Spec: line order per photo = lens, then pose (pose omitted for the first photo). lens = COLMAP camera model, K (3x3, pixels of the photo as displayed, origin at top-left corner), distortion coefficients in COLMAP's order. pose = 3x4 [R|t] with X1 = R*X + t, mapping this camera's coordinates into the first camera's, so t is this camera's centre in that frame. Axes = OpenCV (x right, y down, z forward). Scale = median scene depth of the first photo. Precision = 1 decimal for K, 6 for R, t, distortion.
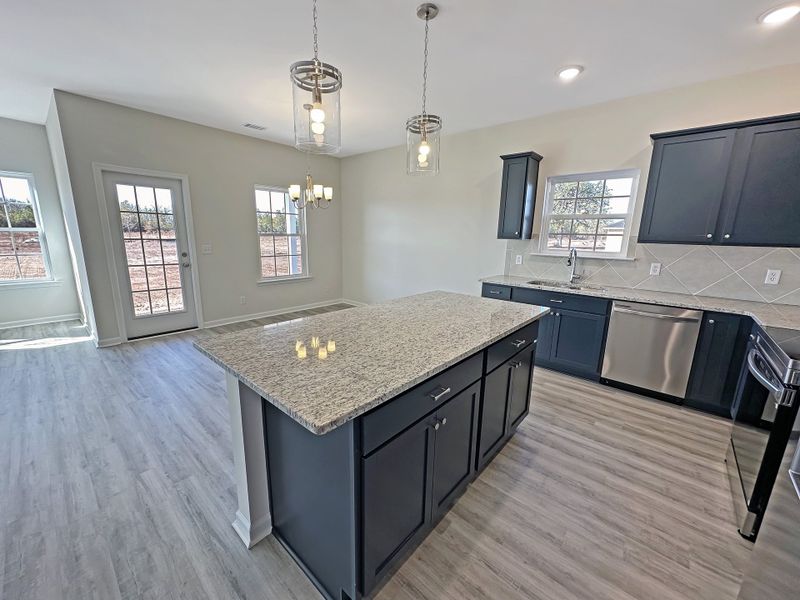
lens RADIAL K [[318.0, 0, 400.9], [0, 318.0, 298.9], [0, 0, 1]] dist [0.001677, -0.003147]
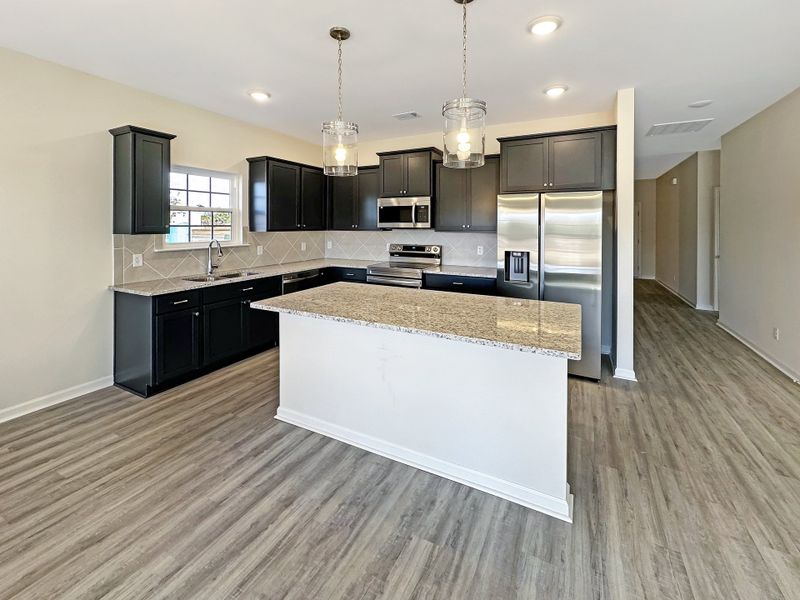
lens RADIAL K [[336.2, 0, 383.3], [0, 336.2, 225.6], [0, 0, 1]] dist [0.004171, 0.000792]
pose [[-0.187605, -0.024348, 0.981943, -0.535041], [0.190324, 0.979846, 0.060659, -0.144849], [-0.963629, 0.198267, -0.179190, 0.584794]]
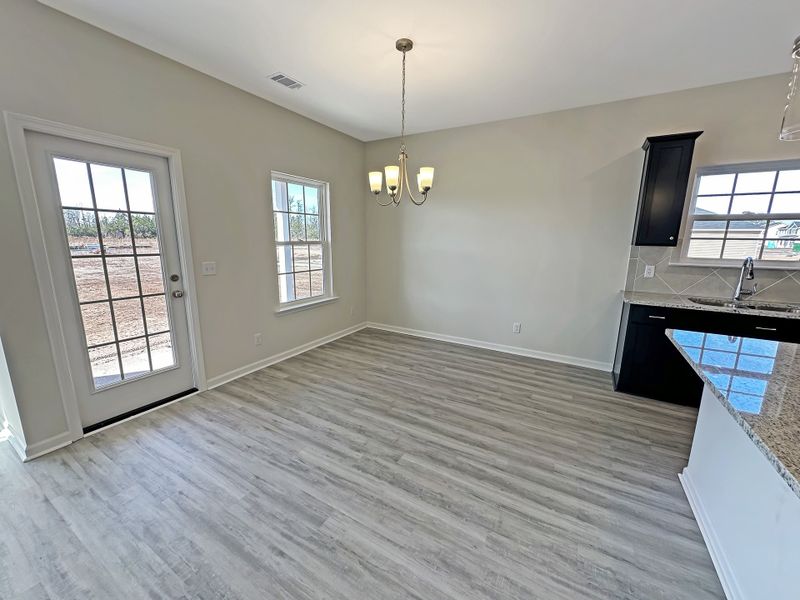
lens RADIAL K [[320.9, 0, 400.0], [0, 320.9, 298.4], [0, 0, 1]] dist [0.001888, 0.000407]
pose [[0.984281, -0.044161, 0.171002, -0.380984], [0.045951, 0.998922, -0.006521, -0.080230], [-0.170529, 0.014276, 0.985249, 0.325075]]
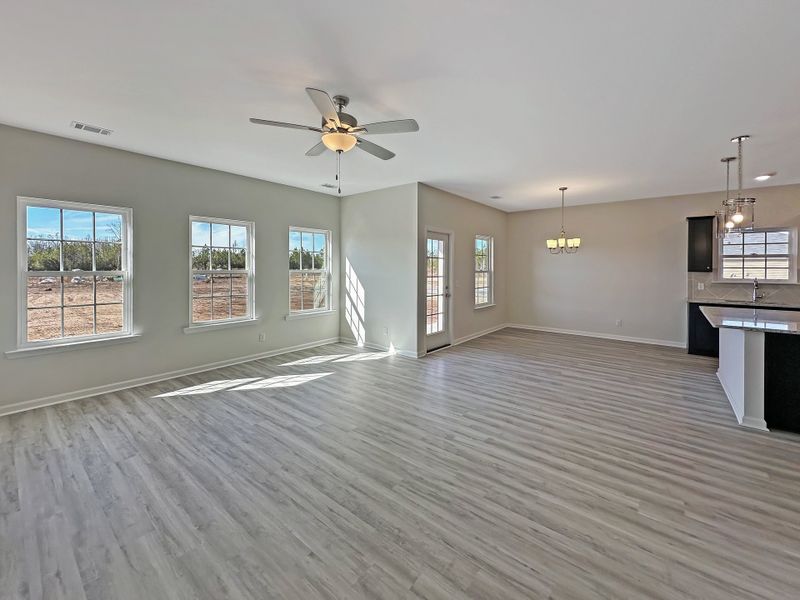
lens RADIAL K [[334.3, 0, 400.4], [0, 334.3, 267.2], [0, 0, 1]] dist [-0.001144, 0.000287]
pose [[0.999611, -0.017427, 0.021787, -0.975572], [0.021416, 0.979786, -0.198899, 0.056178], [-0.017881, 0.199289, 0.979778, -0.420626]]
